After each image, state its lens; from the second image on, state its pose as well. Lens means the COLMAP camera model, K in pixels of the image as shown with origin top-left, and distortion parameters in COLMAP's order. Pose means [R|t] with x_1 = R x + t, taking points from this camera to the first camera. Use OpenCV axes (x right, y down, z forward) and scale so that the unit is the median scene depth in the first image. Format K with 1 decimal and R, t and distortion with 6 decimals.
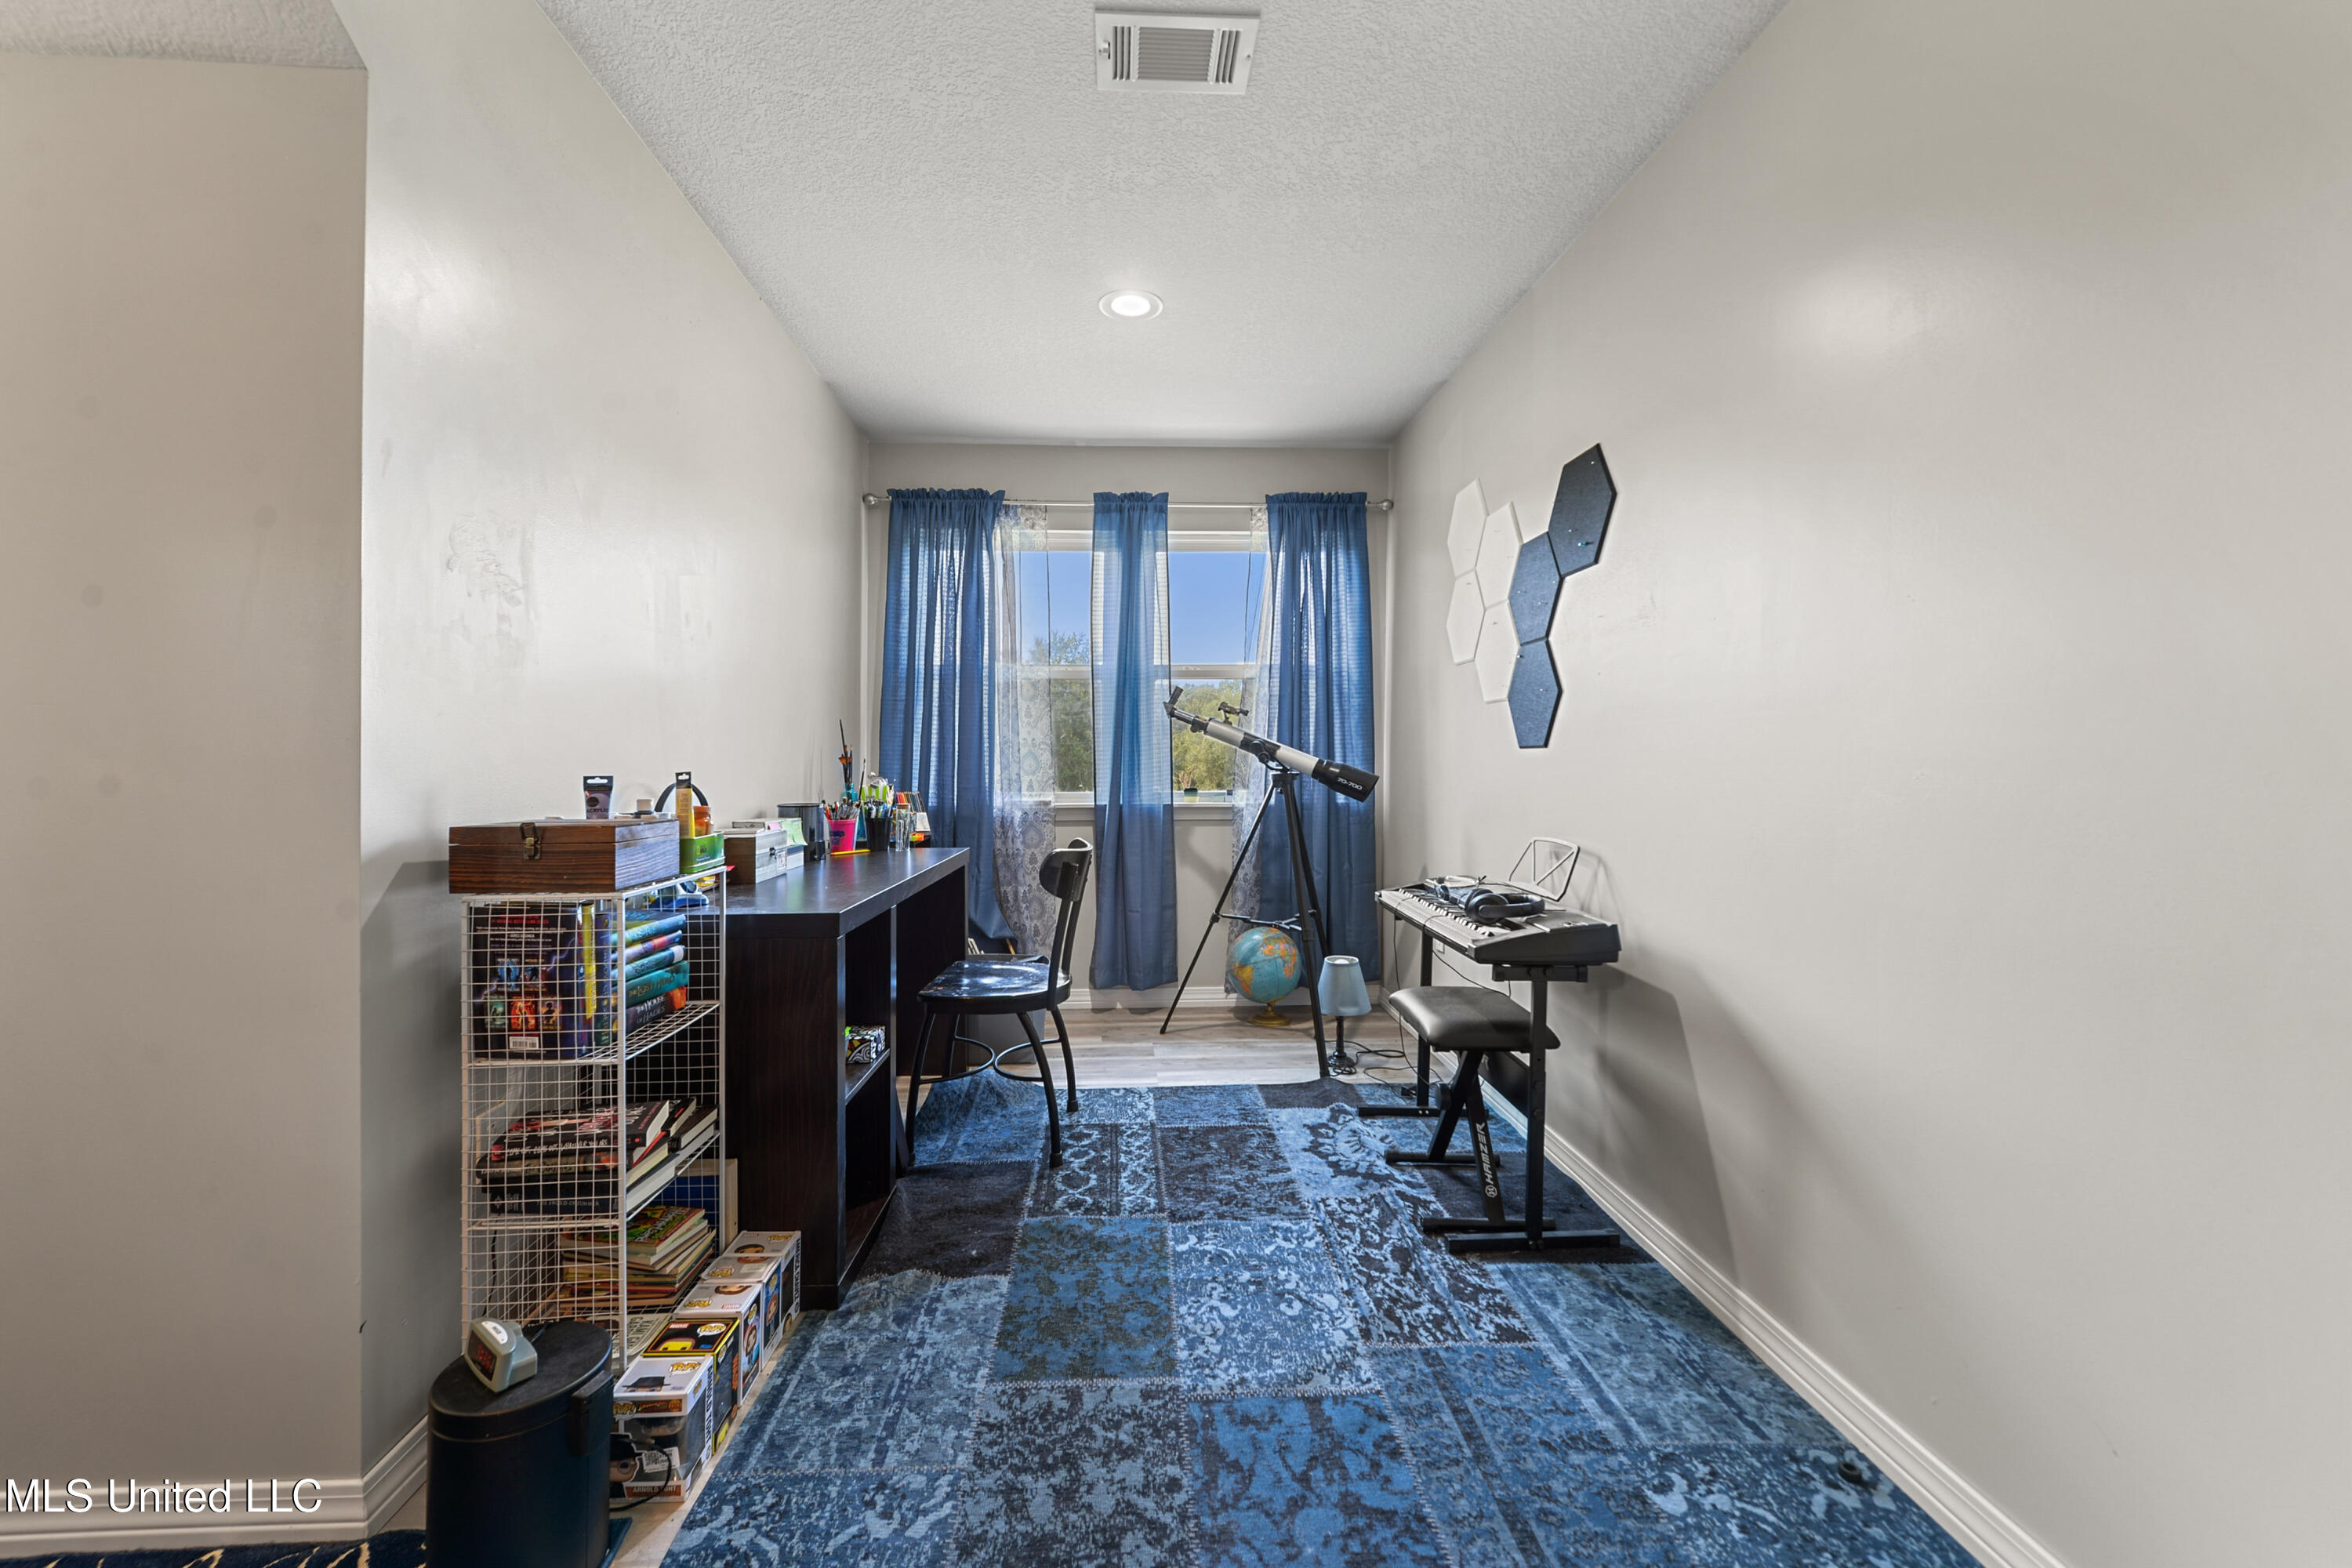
lens RADIAL K [[957.4, 0, 1165.5], [0, 957.4, 775.4], [0, 0, 1]] dist [0.005177, -0.000722]
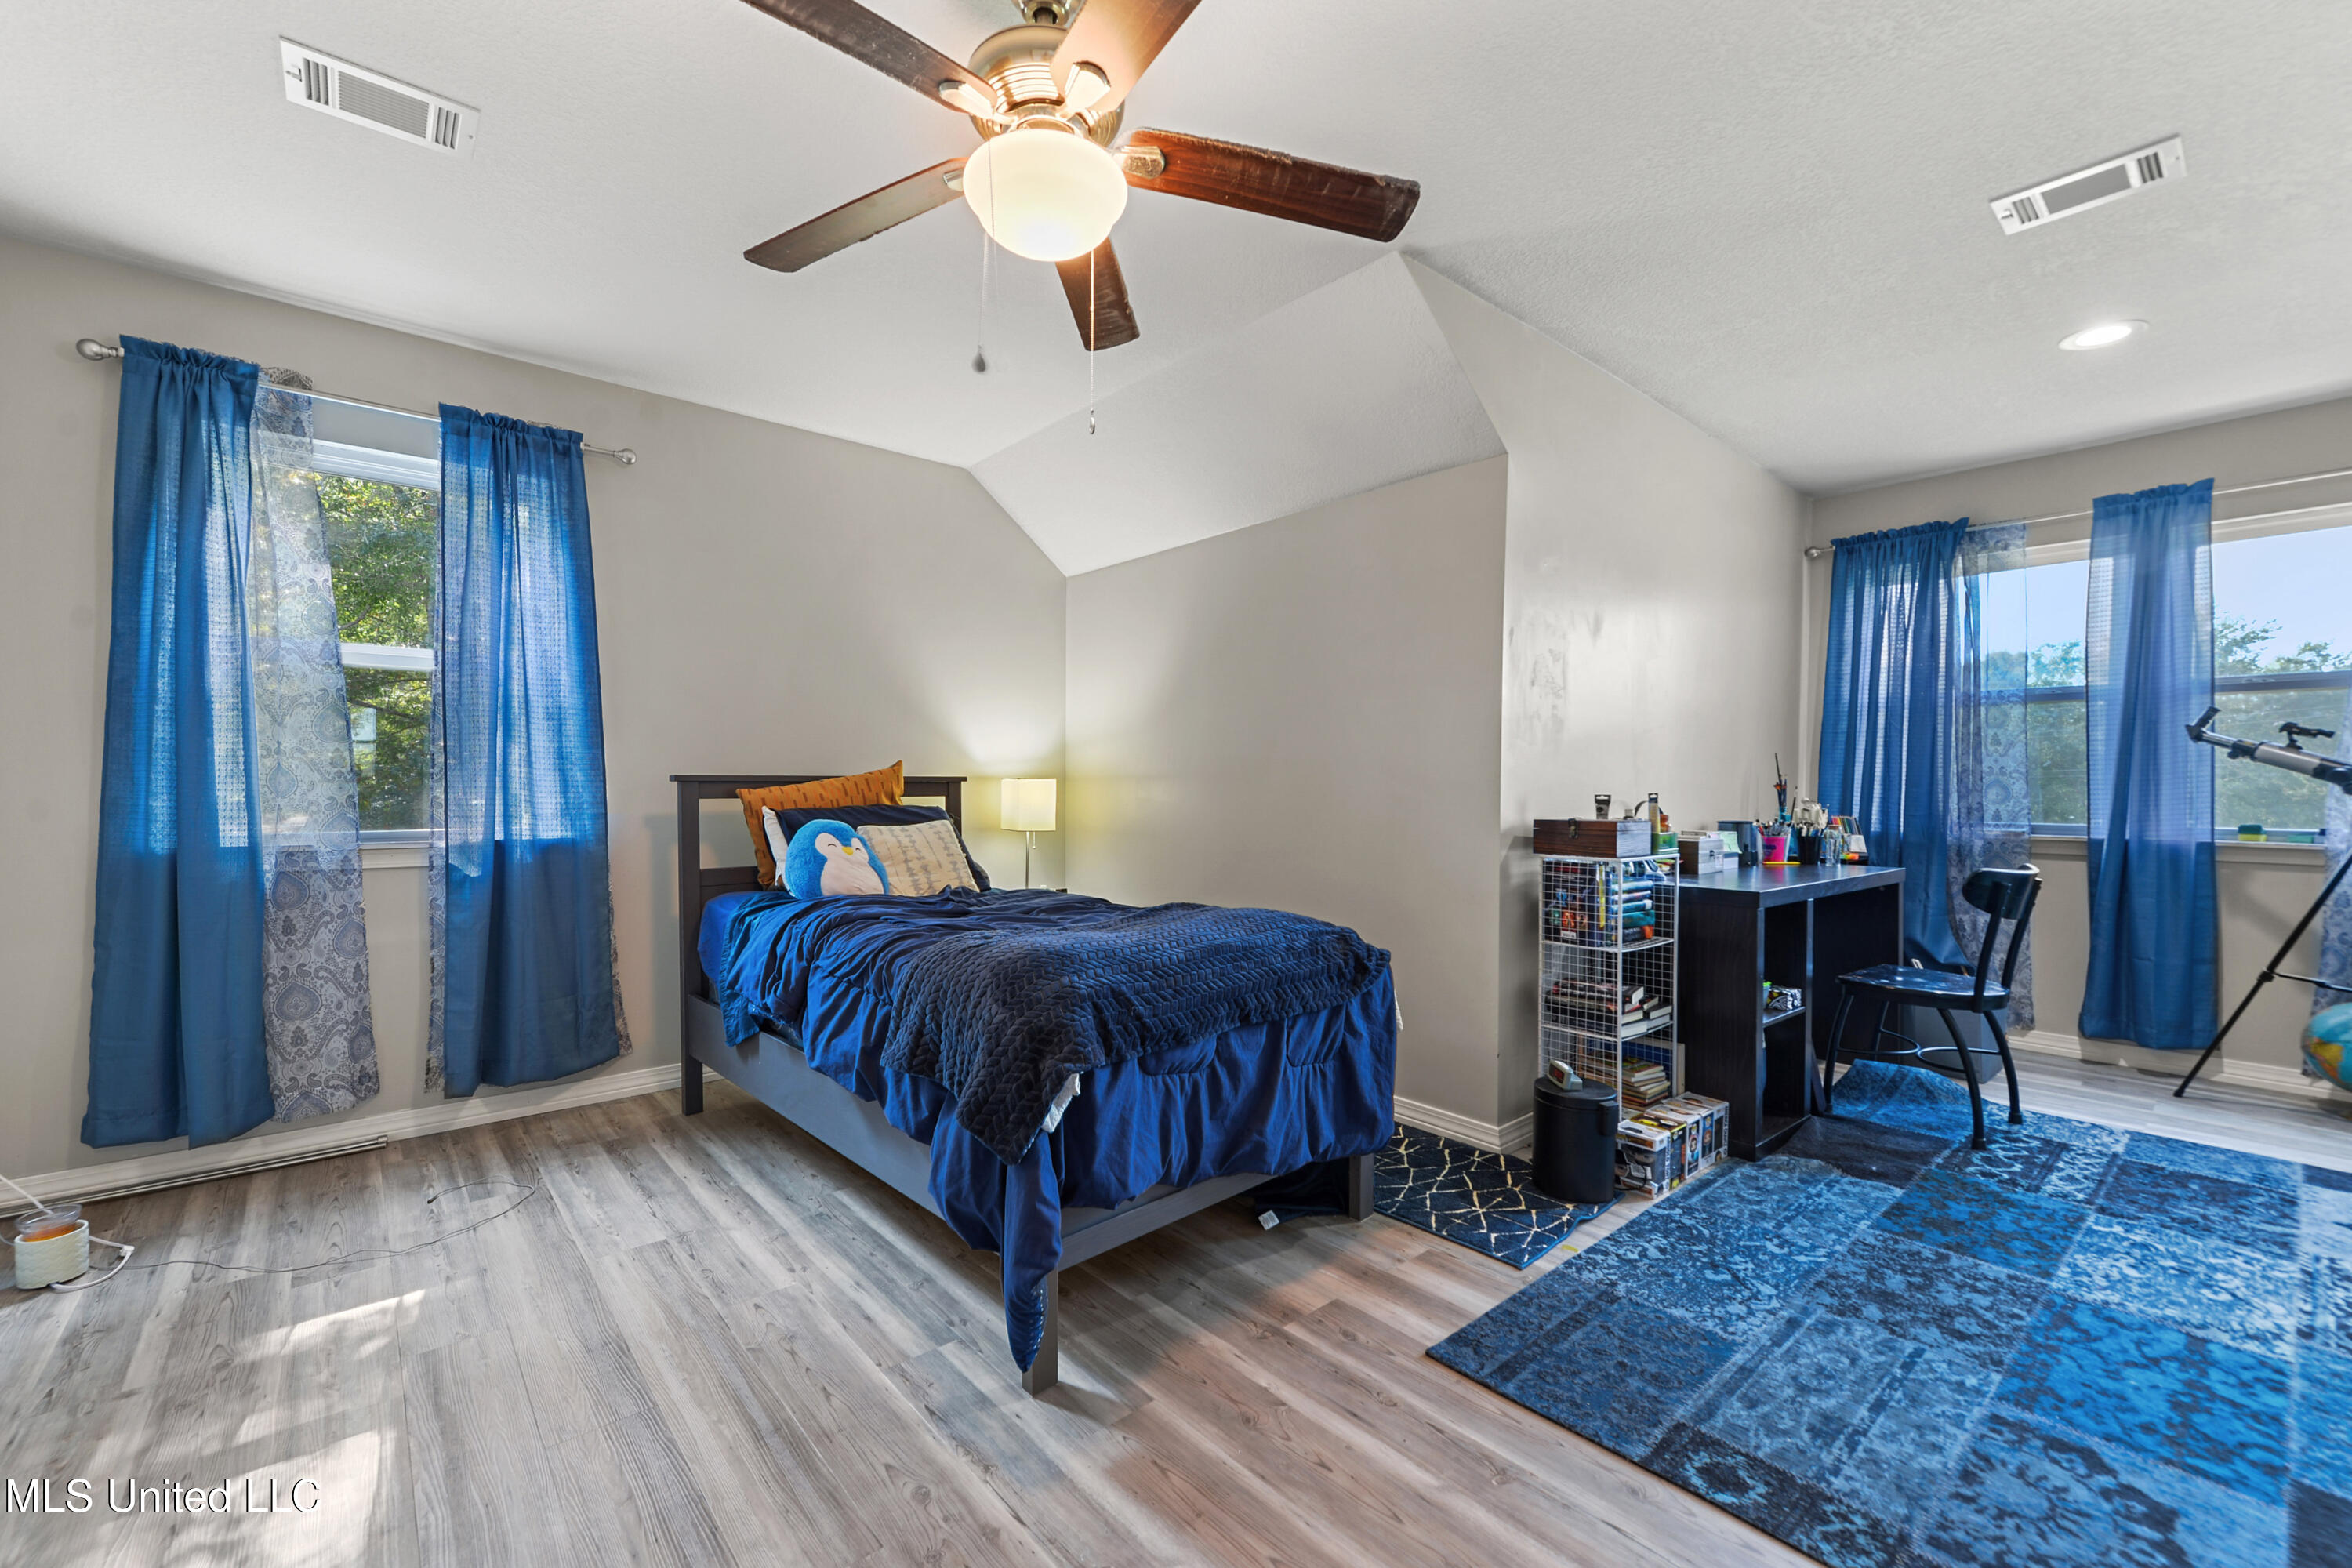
lens RADIAL K [[957.4, 0, 1165.5], [0, 957.4, 775.4], [0, 0, 1]] dist [0.005177, -0.000722]
pose [[0.611333, -0.000740, -0.791373, 0.253771], [-0.021264, 0.999623, -0.017360, 0.011183], [0.791088, 0.027441, 0.611087, -0.590596]]
